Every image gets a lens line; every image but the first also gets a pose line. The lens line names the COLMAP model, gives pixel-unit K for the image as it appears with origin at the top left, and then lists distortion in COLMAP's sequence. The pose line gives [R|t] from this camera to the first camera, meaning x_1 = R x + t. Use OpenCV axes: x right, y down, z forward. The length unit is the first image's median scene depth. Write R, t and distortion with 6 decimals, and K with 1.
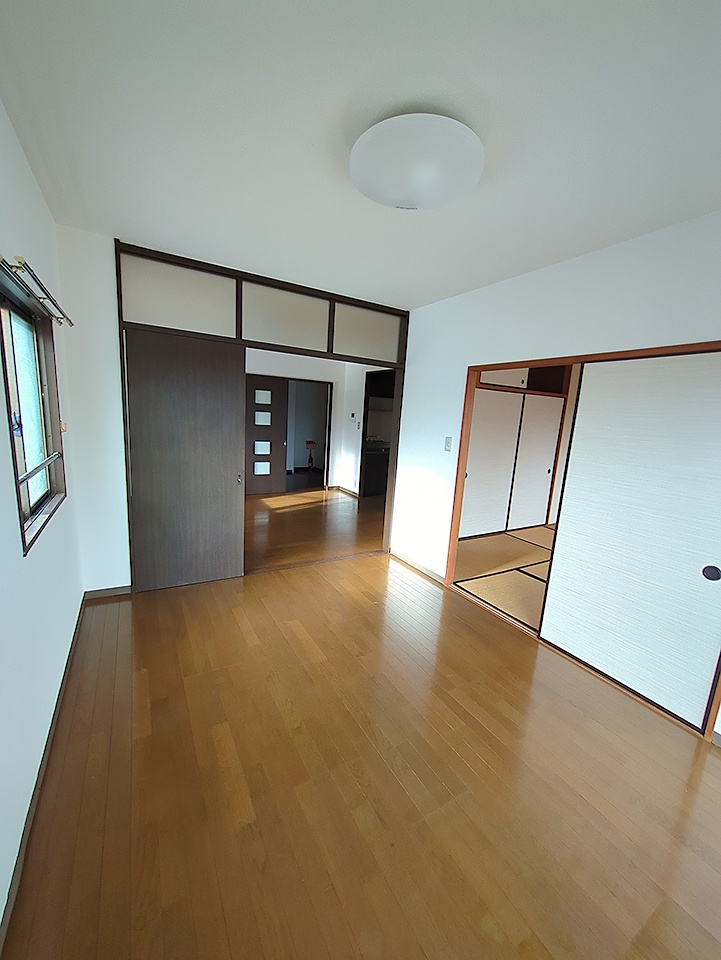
lens RADIAL K [[376.5, 0, 361.5], [0, 376.5, 483.2], [0, 0, 1]] dist [-0.000002, 0.000033]
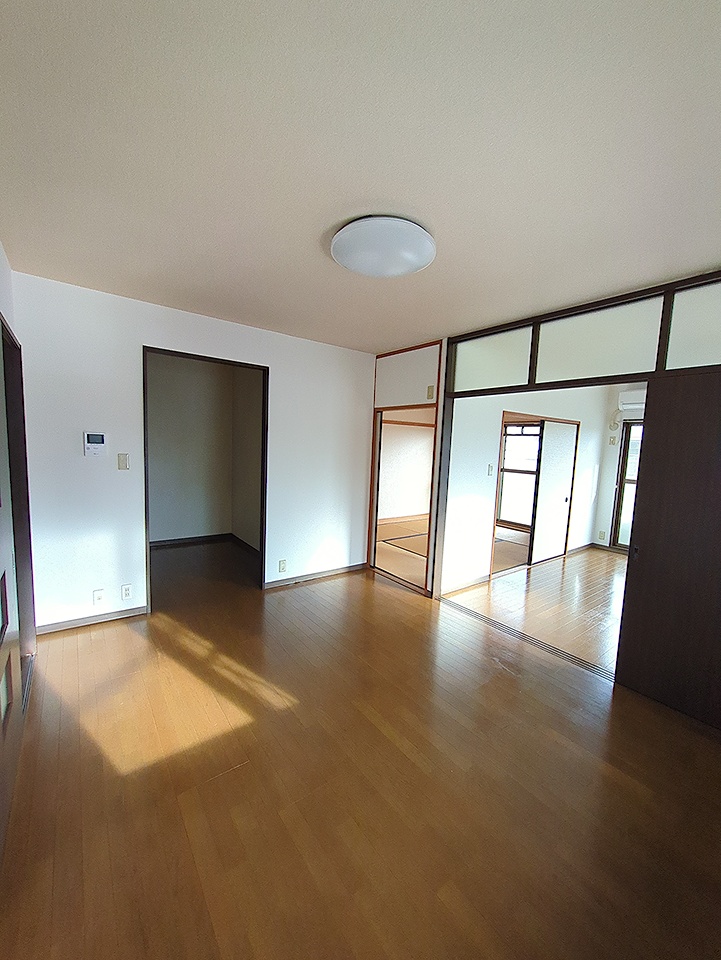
lens RADIAL K [[376.5, 0, 361.5], [0, 376.5, 483.2], [0, 0, 1]] dist [-0.000002, 0.000033]
pose [[-0.097424, -0.163072, 0.981792, -0.788922], [0.136674, 0.974947, 0.175497, -0.280373], [-0.985814, 0.151283, -0.072695, 1.262544]]
